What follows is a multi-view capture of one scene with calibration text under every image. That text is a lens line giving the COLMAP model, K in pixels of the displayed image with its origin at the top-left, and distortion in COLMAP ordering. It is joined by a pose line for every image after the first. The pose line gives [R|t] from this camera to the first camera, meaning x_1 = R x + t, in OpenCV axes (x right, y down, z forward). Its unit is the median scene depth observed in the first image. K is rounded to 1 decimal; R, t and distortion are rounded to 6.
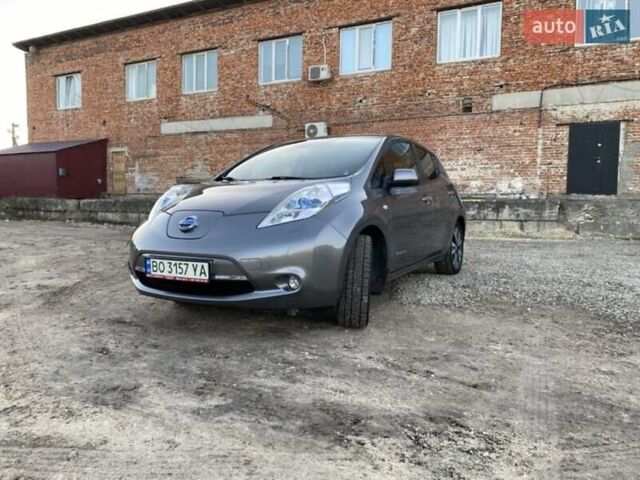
lens RADIAL K [[474.5, 0, 321.1], [0, 474.5, 236.8], [0, 0, 1]] dist [0.006830, -0.005052]
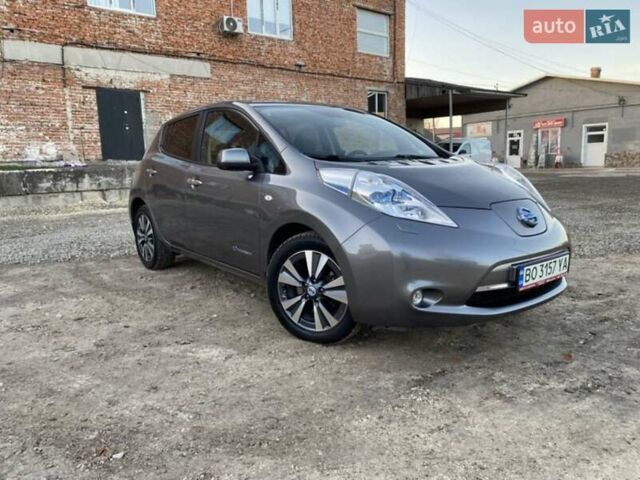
lens RADIAL K [[474.5, 0, 320.9], [0, 474.5, 242.3], [0, 0, 1]] dist [0.006830, -0.005052]
pose [[0.421099, -0.170653, 0.890816, -0.207394], [0.091195, 0.985130, 0.145612, -0.024221], [-0.902419, 0.019921, 0.430400, 0.167776]]
